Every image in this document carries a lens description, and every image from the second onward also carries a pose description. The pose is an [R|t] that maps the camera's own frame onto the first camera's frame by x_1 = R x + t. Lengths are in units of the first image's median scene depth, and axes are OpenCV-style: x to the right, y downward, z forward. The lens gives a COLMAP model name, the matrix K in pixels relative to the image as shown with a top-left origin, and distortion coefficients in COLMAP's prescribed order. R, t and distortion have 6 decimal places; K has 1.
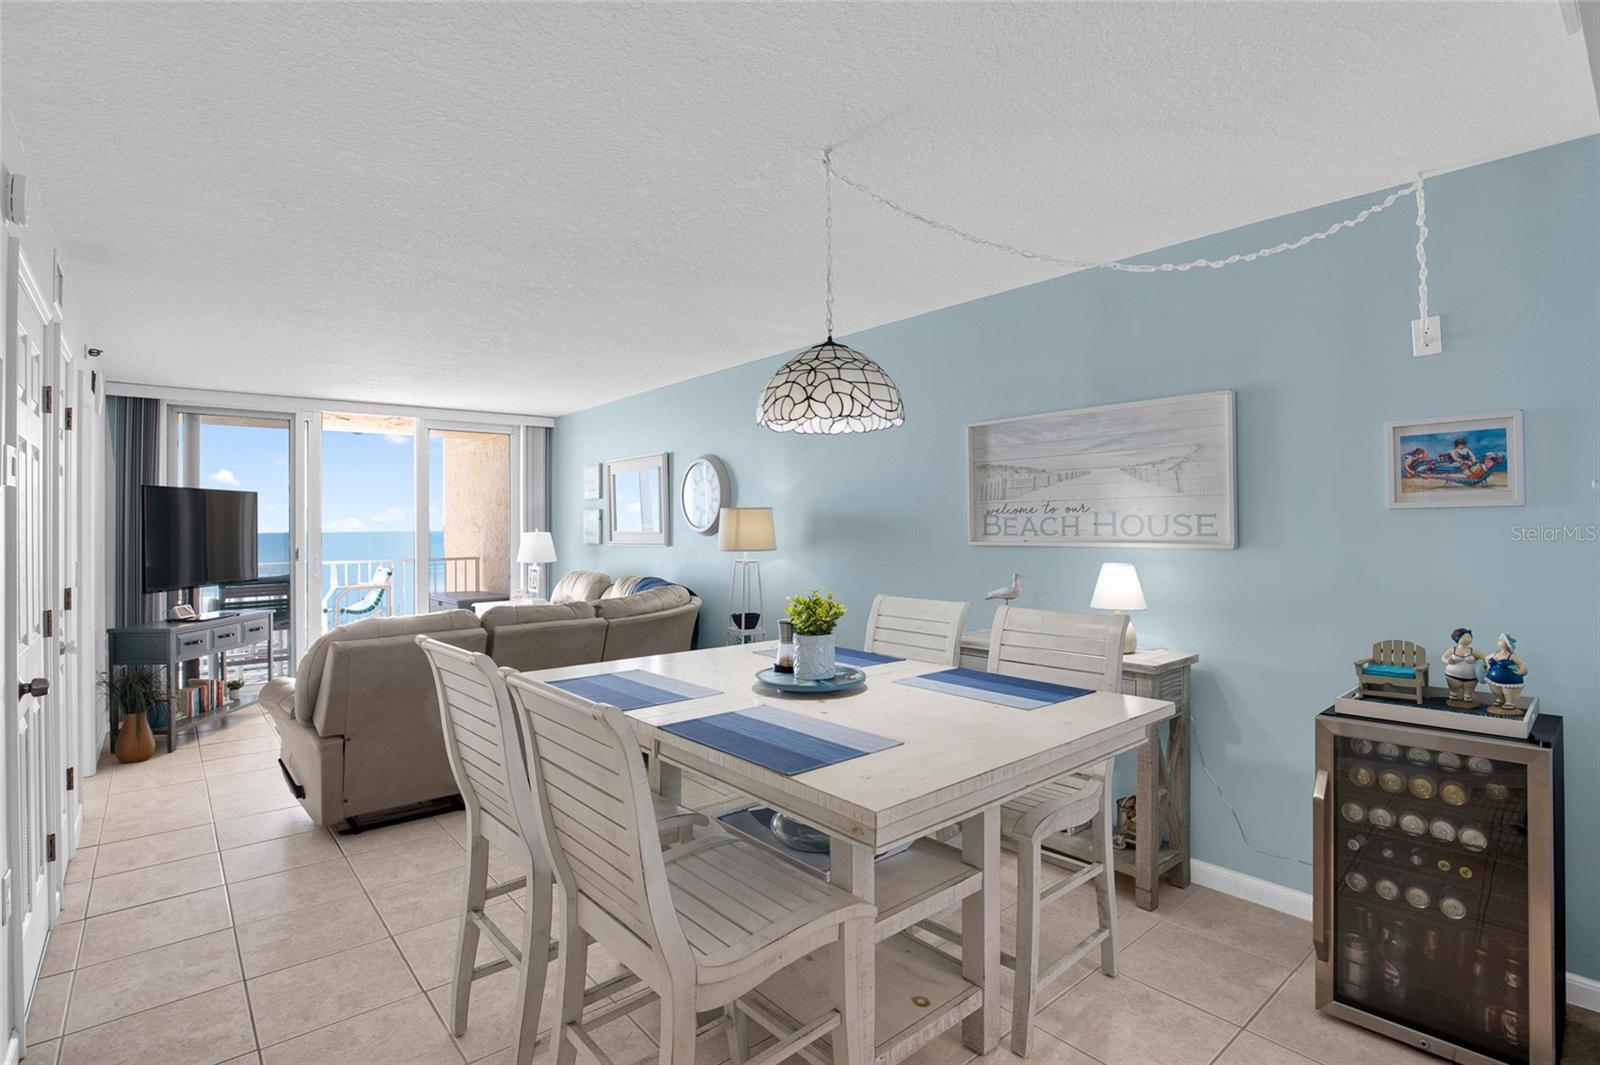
lens RADIAL K [[775.4, 0, 805.3], [0, 775.4, 535.5], [0, 0, 1]] dist [-0.024714, 0.000637]
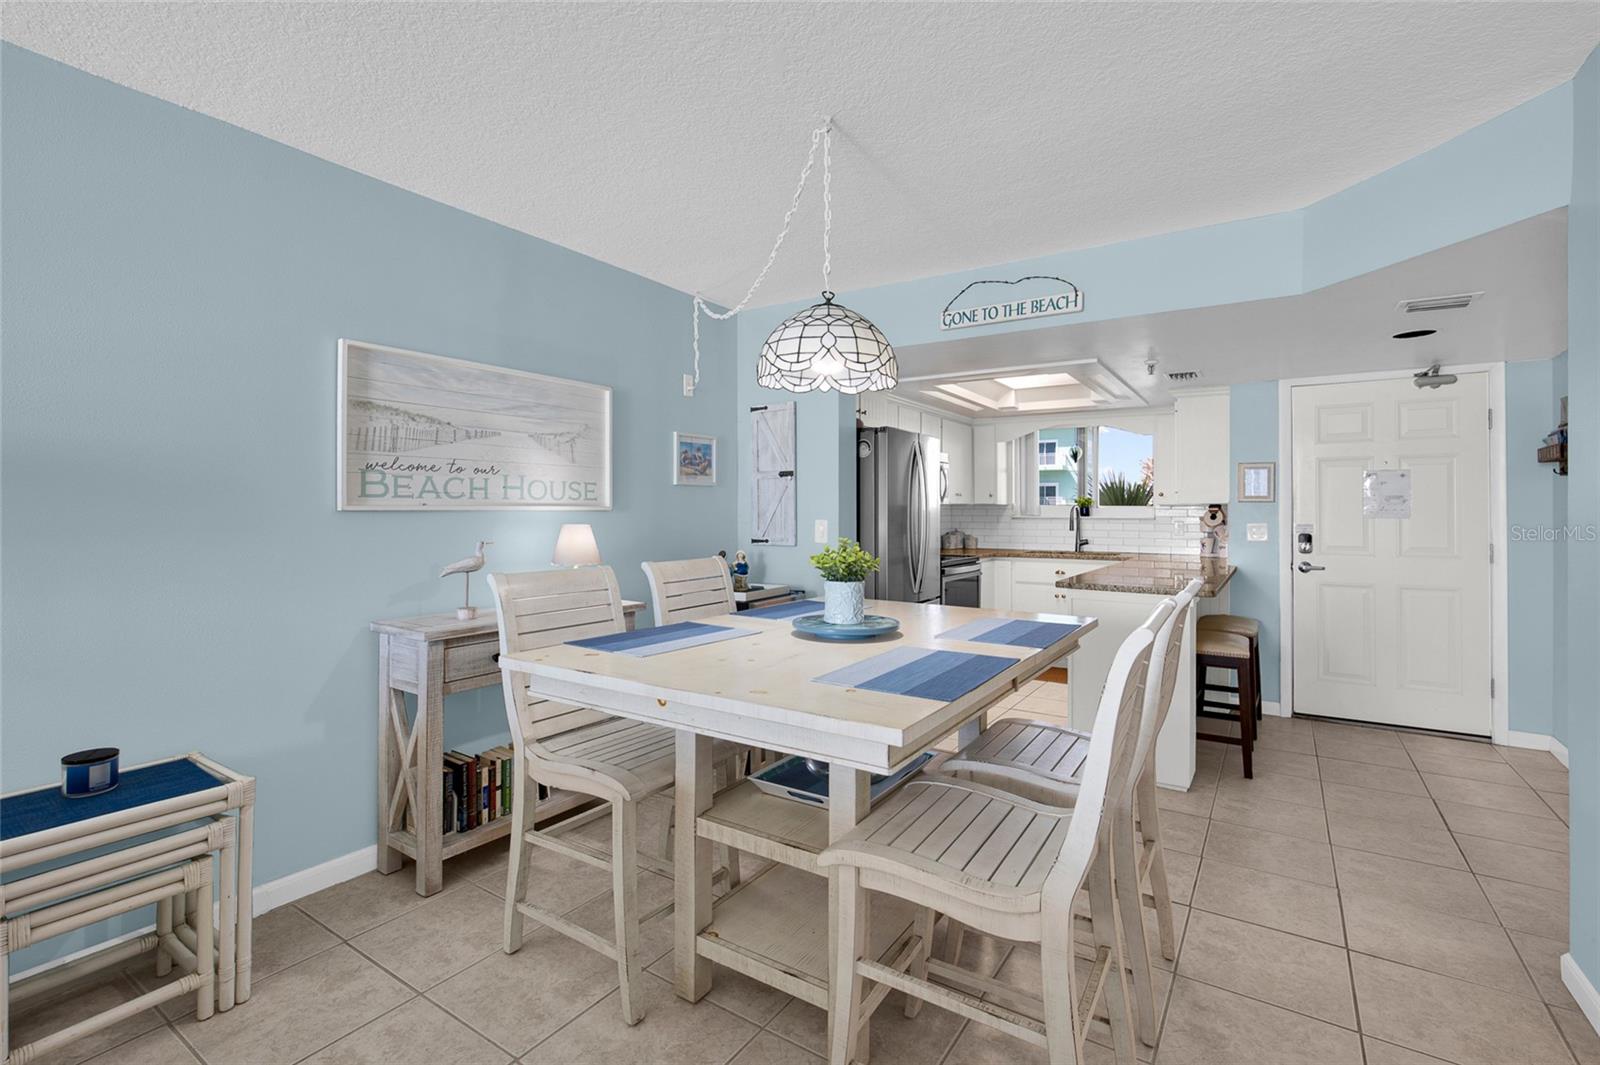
lens RADIAL K [[741.3, 0, 802.0], [0, 741.3, 503.7], [0, 0, 1]] dist [0.001234, -0.000186]
pose [[-0.279823, 0.013813, 0.959952, -0.569890], [0.009528, 0.999887, -0.011610, 0.018590], [-0.960004, 0.005898, -0.279923, 0.805195]]
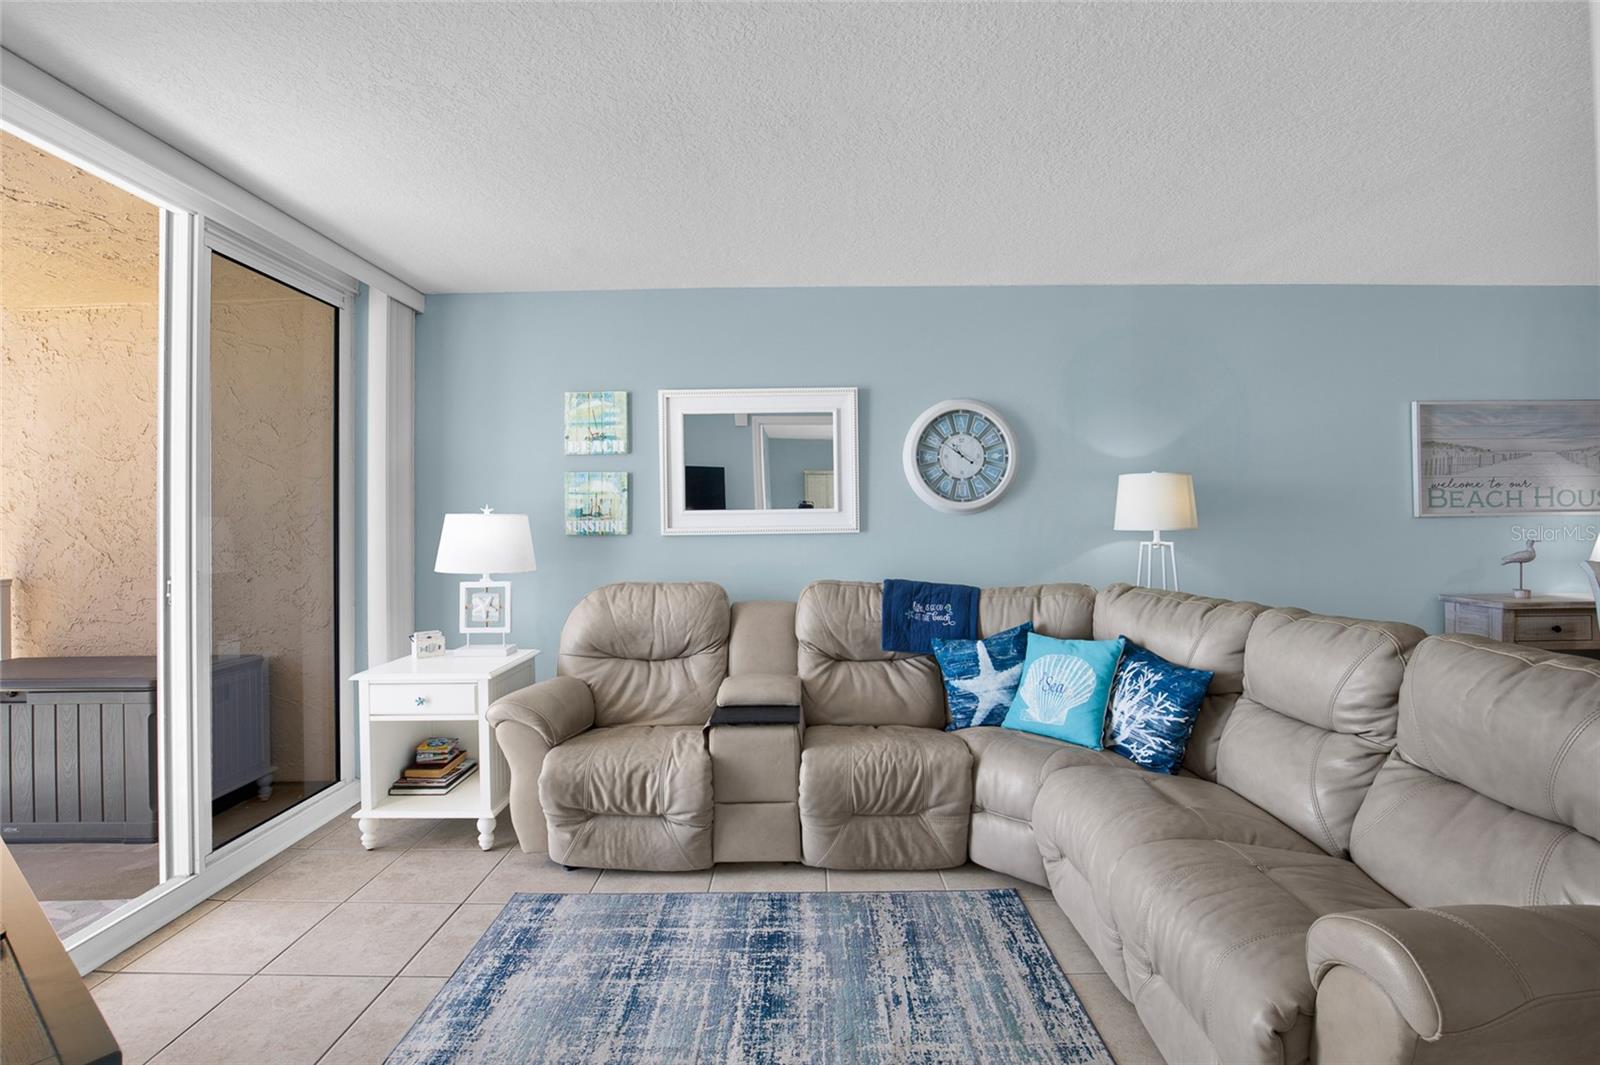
lens RADIAL K [[741.2, 0, 805.4], [0, 741.2, 515.6], [0, 0, 1]] dist [-0.030807, 0.006687]
pose [[0.647615, 0.009801, 0.761905, -1.104296], [0.014722, 0.999570, -0.025372, 0.023808], [-0.761825, 0.027648, 0.647192, 1.019495]]
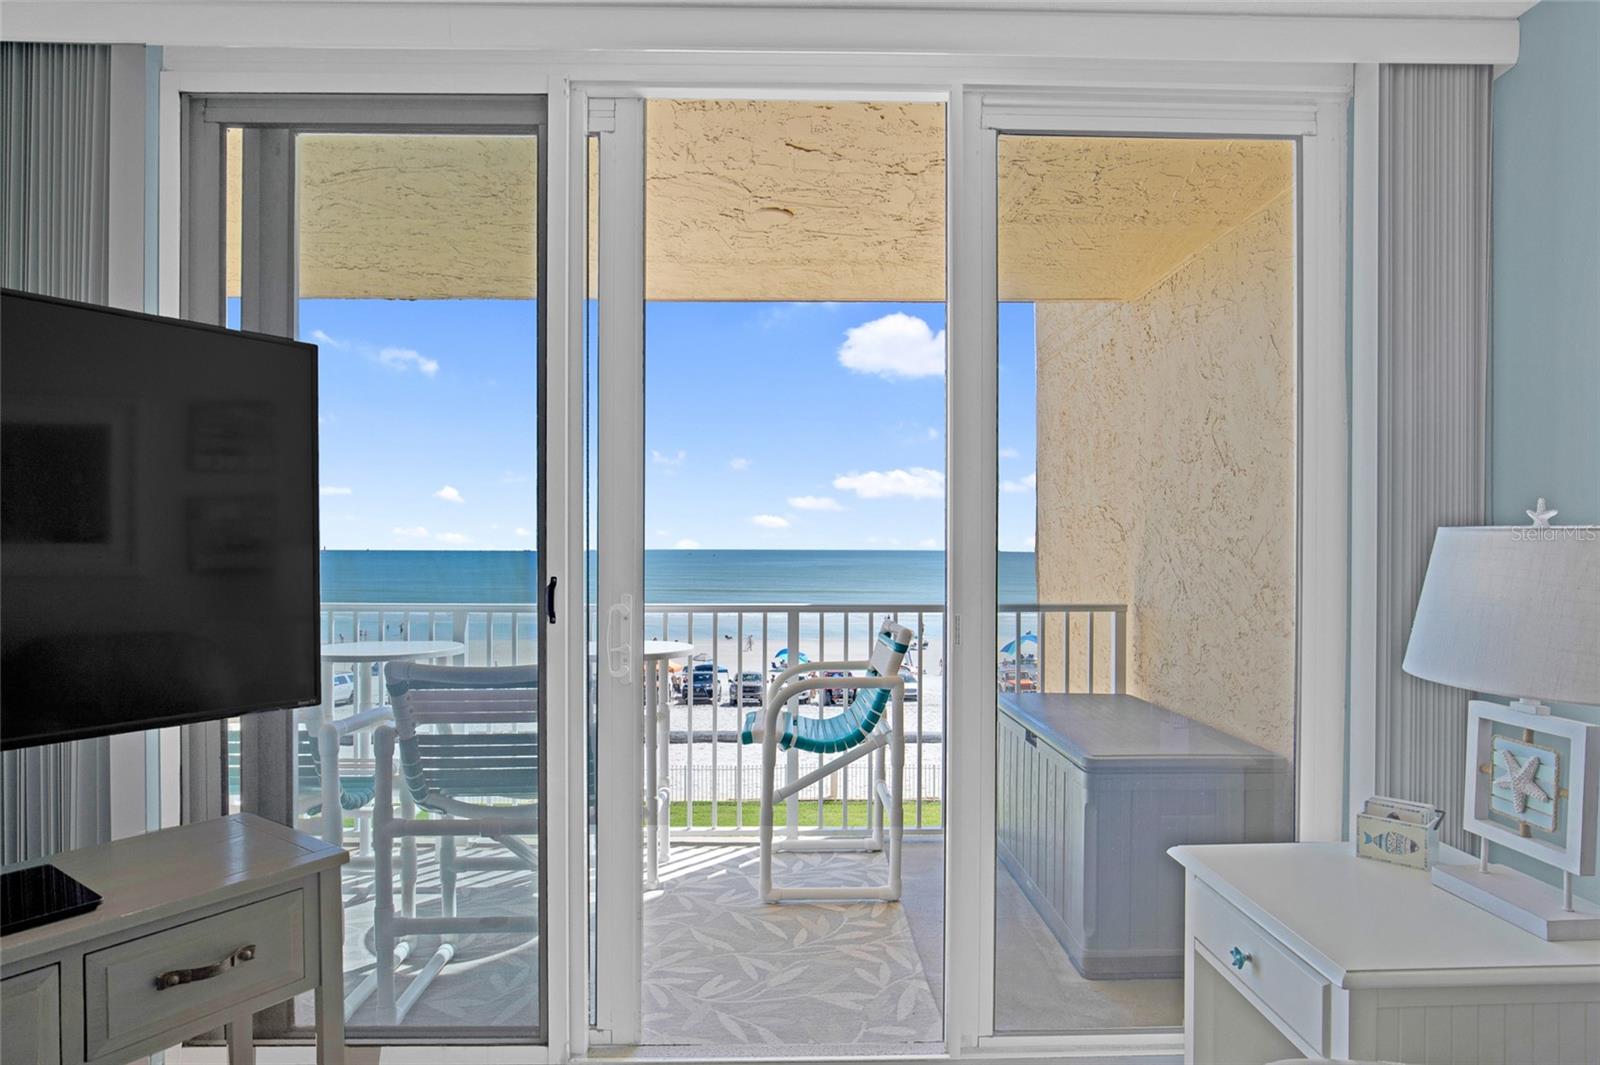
lens RADIAL K [[881.2, 0, 798.8], [0, 881.2, 558.8], [0, 0, 1]] dist [-0.039904, -0.000391]
pose [[0.770719, 0.016649, -0.636958, -0.677417], [-0.013974, 0.999860, 0.009227, 0.008660], [0.637022, 0.001789, 0.770843, 1.405133]]
